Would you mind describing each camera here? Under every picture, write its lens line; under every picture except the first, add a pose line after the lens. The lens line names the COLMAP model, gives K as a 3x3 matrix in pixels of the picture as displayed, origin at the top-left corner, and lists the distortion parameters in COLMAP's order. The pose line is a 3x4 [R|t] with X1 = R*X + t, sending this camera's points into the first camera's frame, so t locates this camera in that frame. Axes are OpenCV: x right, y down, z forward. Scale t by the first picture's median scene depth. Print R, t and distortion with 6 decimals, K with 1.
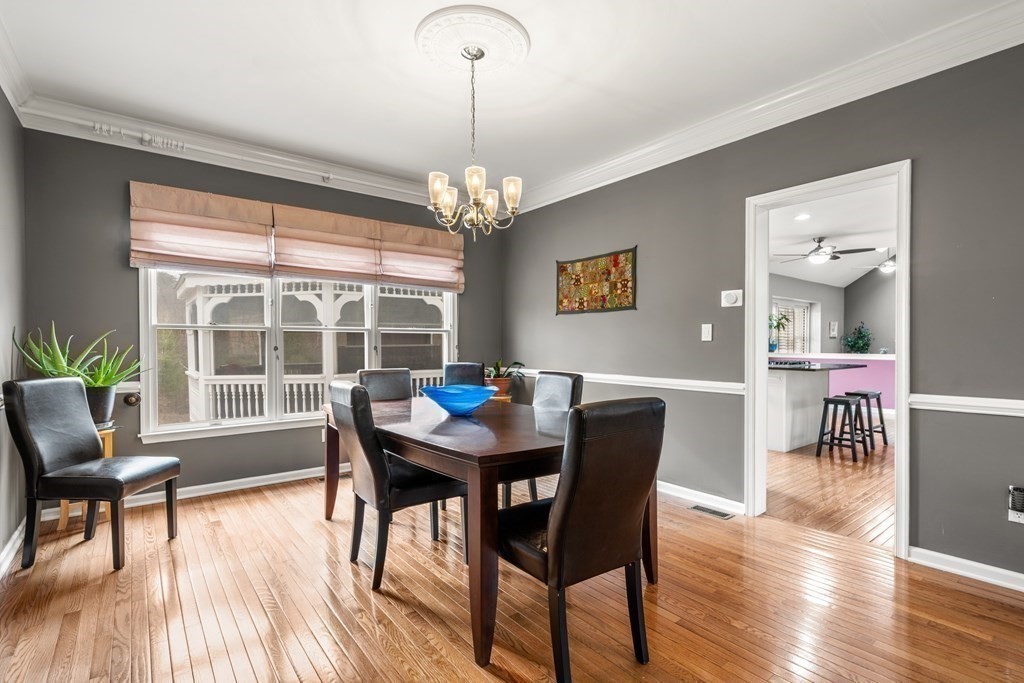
lens RADIAL K [[482.2, 0, 531.3], [0, 482.2, 353.3], [0, 0, 1]] dist [0.003818, -0.000319]
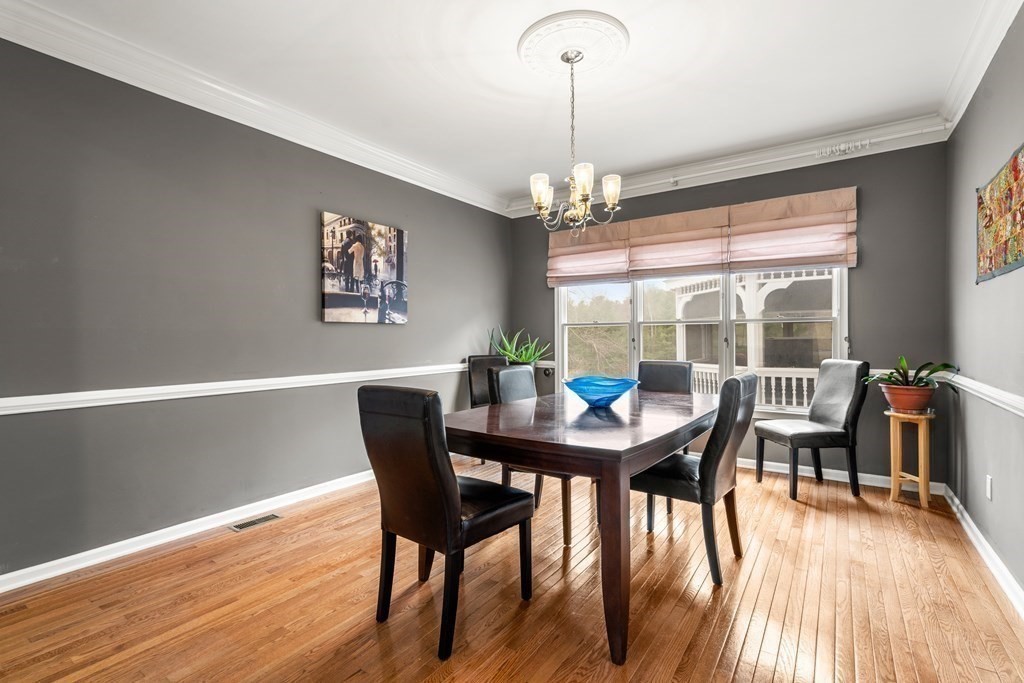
lens RADIAL K [[482.2, 0, 514.4], [0, 482.2, 334.8], [0, 0, 1]] dist [0.003818, -0.000319]
pose [[0.288632, -0.007814, -0.957408, 0.414953], [-0.013048, 0.999842, -0.012094, -0.003615], [0.957351, 0.015983, 0.288484, 0.290016]]
